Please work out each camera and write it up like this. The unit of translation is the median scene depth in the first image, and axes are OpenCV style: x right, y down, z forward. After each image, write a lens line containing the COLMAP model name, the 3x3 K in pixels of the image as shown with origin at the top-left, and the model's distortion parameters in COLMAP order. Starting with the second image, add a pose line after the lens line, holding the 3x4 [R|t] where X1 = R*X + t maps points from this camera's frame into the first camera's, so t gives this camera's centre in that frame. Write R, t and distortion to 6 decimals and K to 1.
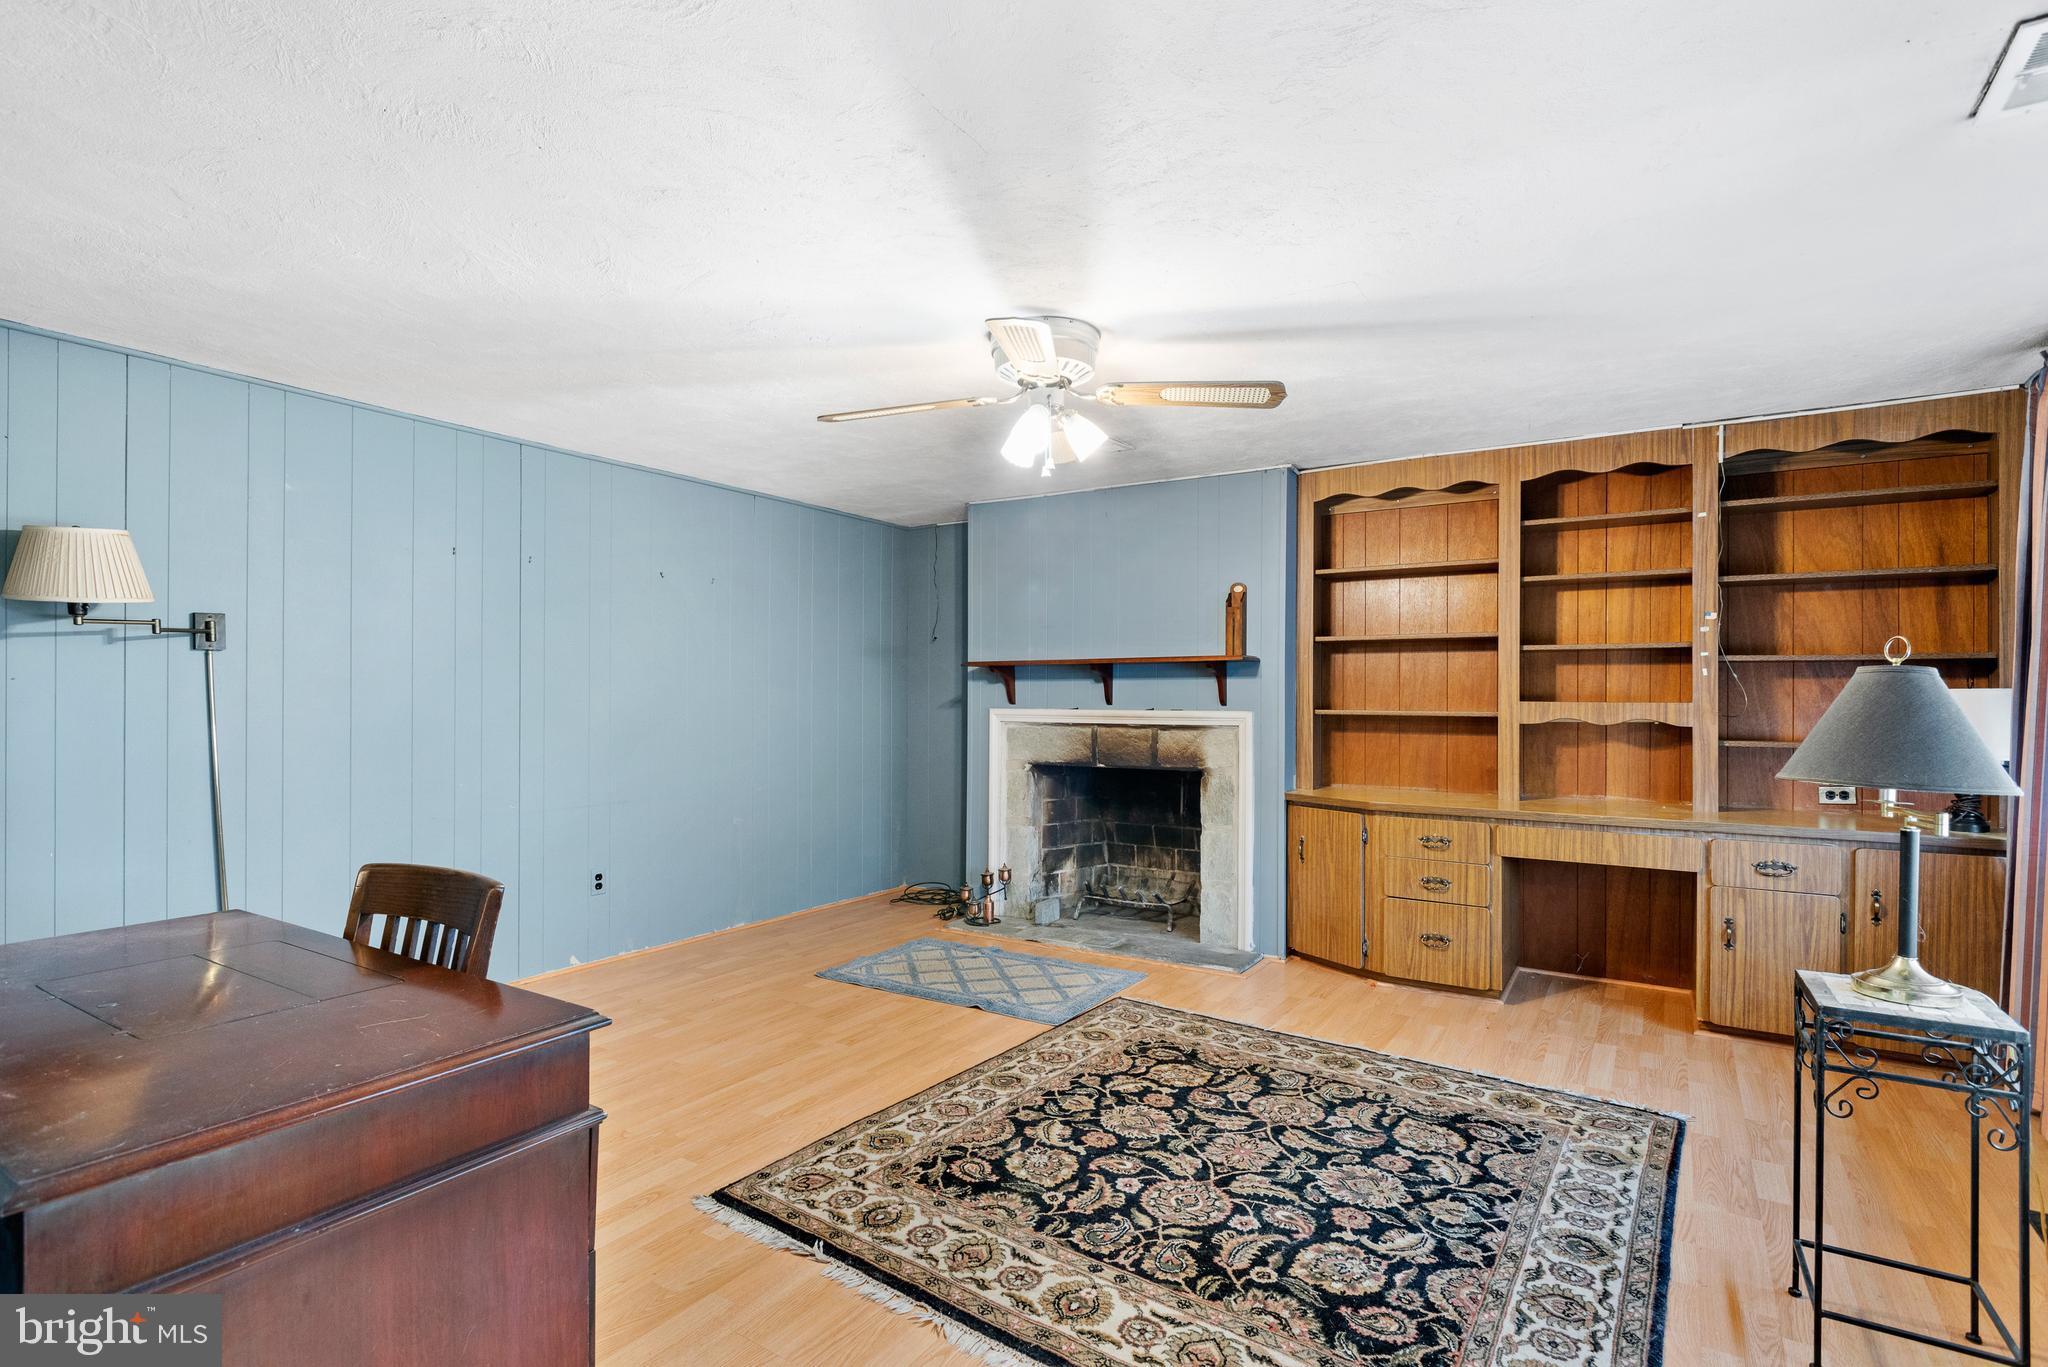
lens RADIAL K [[1019.0, 0, 1038.4], [0, 1019.0, 684.7], [0, 0, 1]] dist [0.000234, 0.000327]
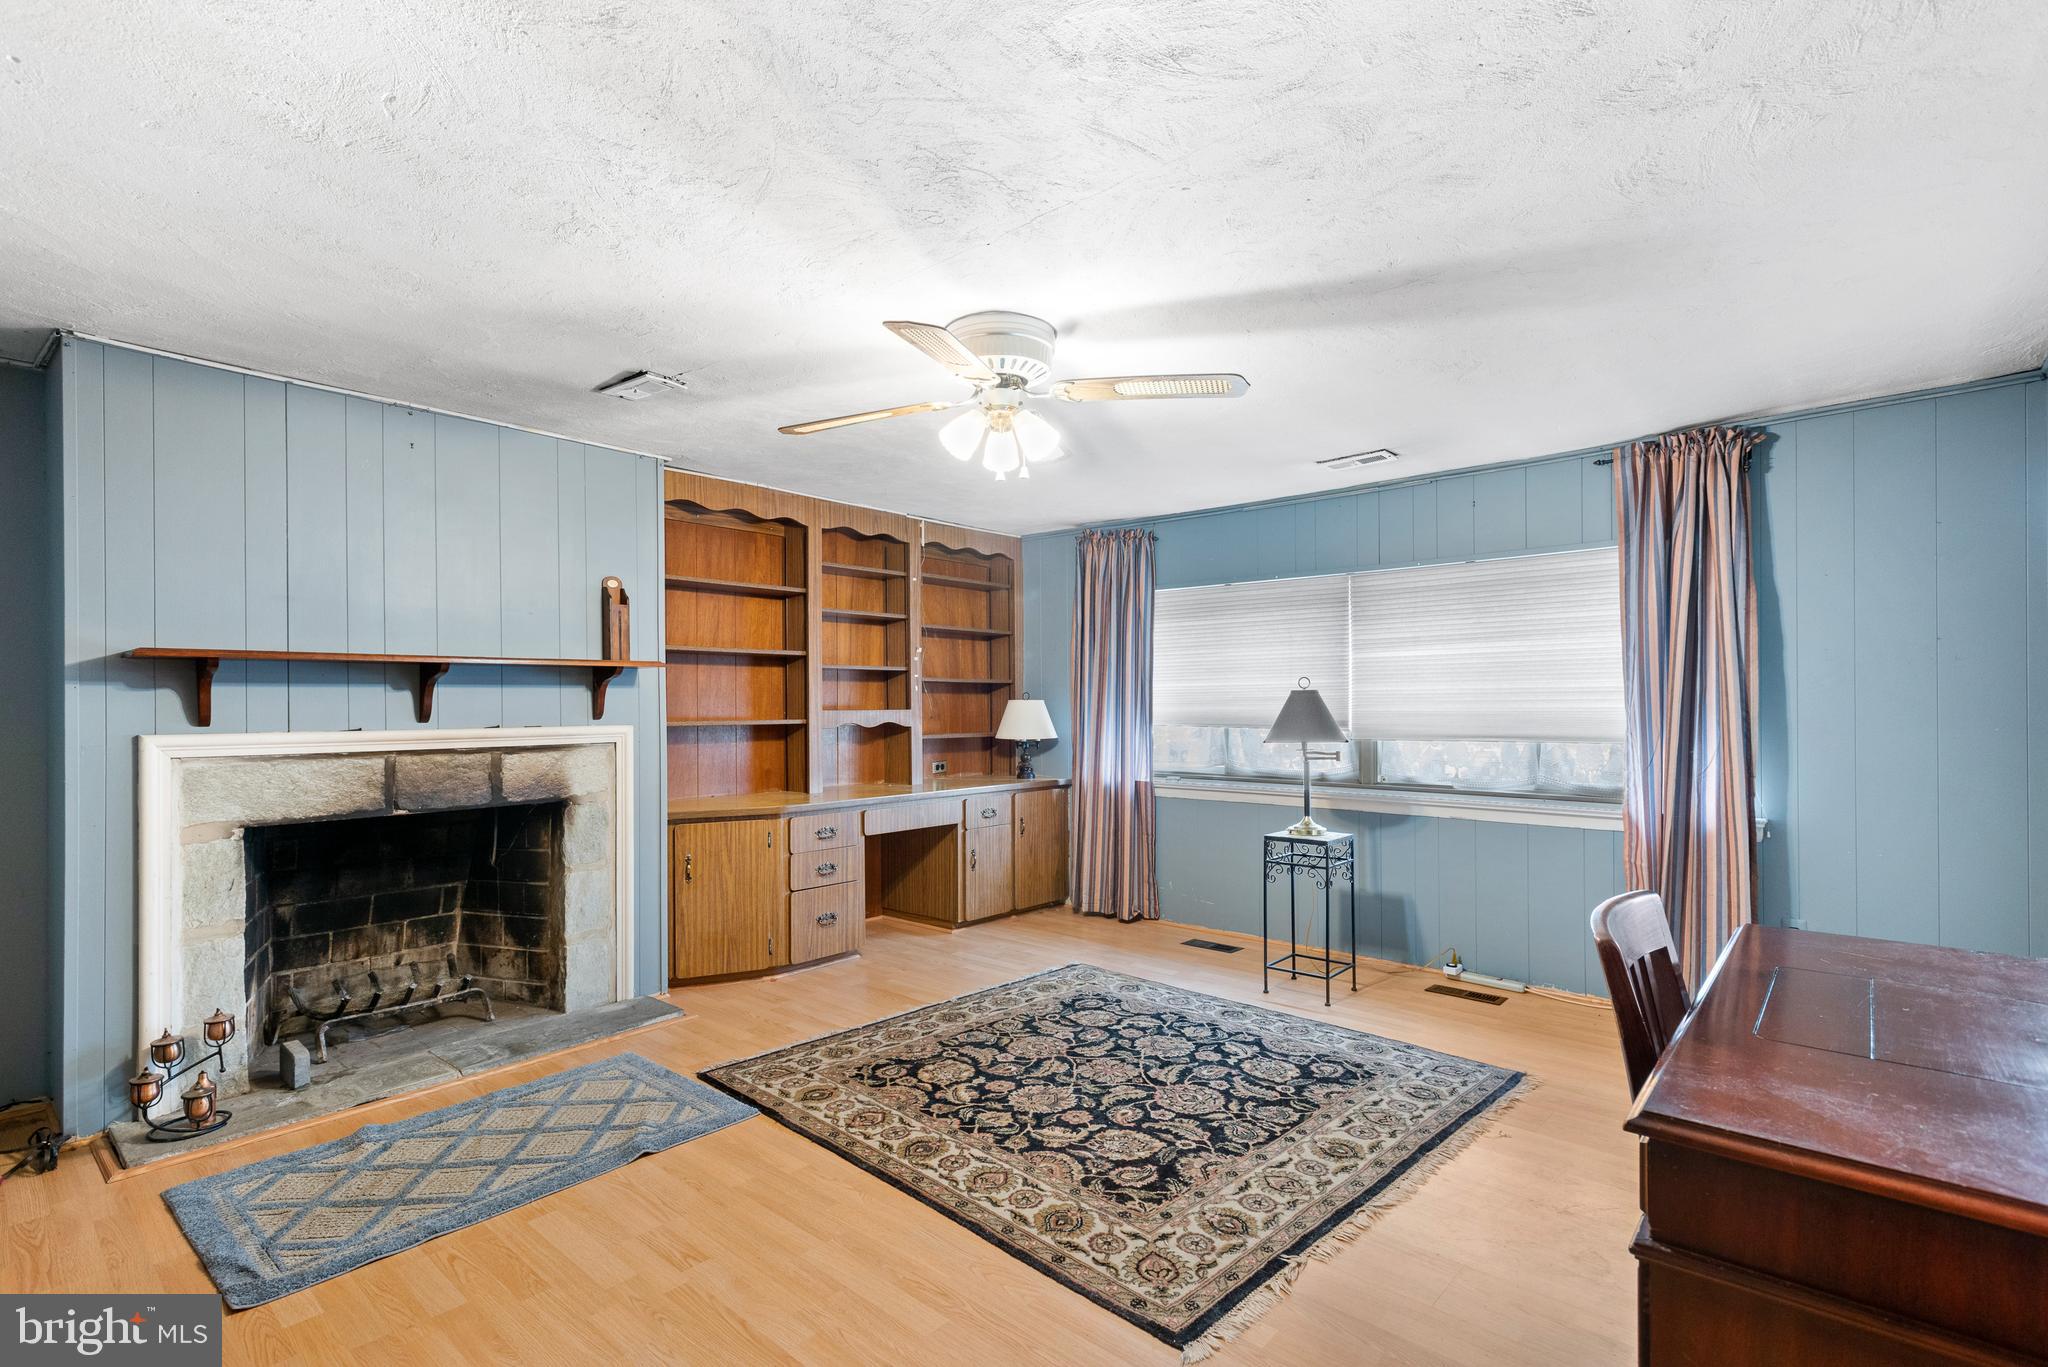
lens RADIAL K [[978.5, 0, 1027.4], [0, 978.5, 690.5], [0, 0, 1]] dist [0.015715, -0.003689]
pose [[0.134762, 0.010368, 0.990824, -0.874183], [-0.003397, 0.999944, -0.010002, 0.004809], [-0.990872, -0.002018, 0.134789, 0.813372]]
